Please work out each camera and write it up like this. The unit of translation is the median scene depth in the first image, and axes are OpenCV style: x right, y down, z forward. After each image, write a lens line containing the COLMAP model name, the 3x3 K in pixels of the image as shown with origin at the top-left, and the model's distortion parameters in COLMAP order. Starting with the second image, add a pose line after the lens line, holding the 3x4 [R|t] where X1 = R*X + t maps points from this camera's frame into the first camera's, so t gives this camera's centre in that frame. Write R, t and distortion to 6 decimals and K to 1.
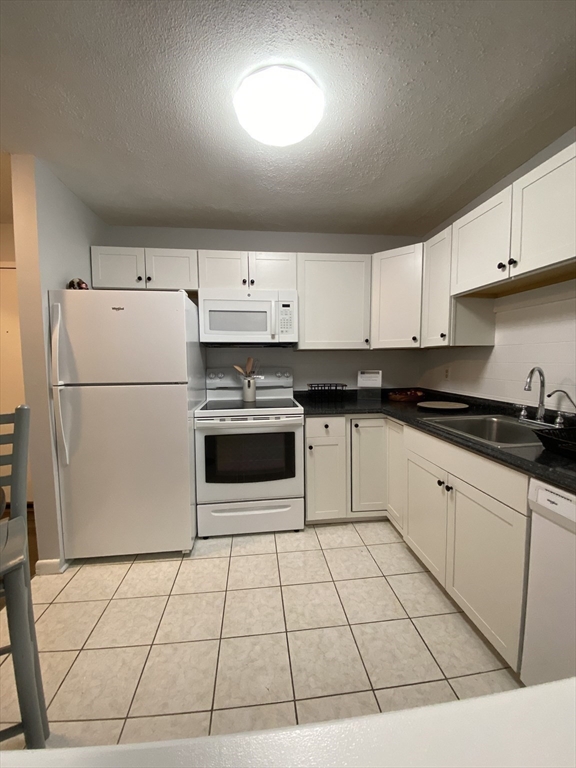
lens RADIAL K [[309.0, 0, 289.3], [0, 309.0, 387.5], [0, 0, 1]] dist [-0.004610, -0.009745]
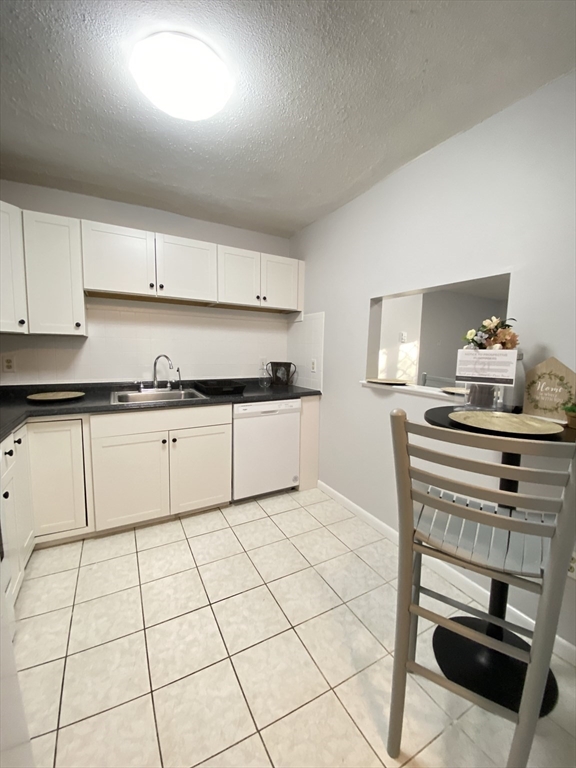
lens RADIAL K [[309.0, 0, 290.5], [0, 309.0, 384.5], [0, 0, 1]] dist [-0.004610, -0.009745]
pose [[-0.390775, -0.094367, 0.915636, -0.800372], [0.066728, 0.989210, 0.130428, -0.063624], [-0.918065, 0.112066, -0.380261, 0.831490]]
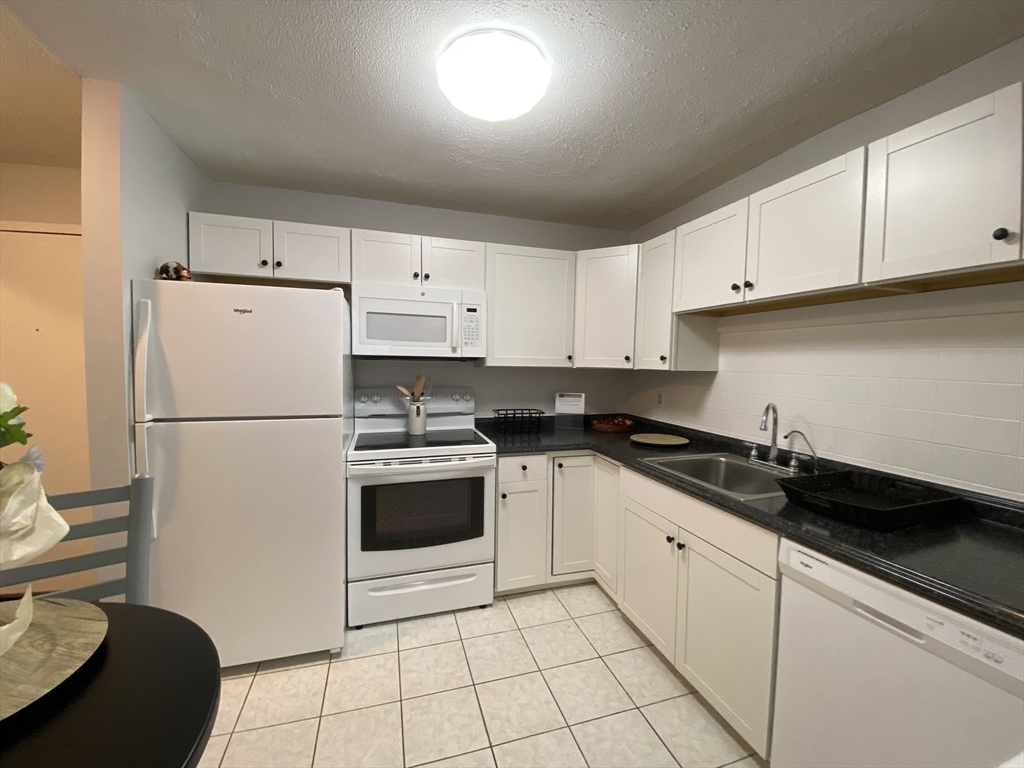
lens RADIAL K [[412.0, 0, 511.6], [0, 412.0, 389.6], [0, 0, 1]] dist [-0.004610, -0.009745]
pose [[0.982609, 0.011858, 0.185307, -0.123731], [-0.008373, 0.999773, -0.019577, -0.061716], [-0.185497, 0.017685, 0.982486, -0.023826]]
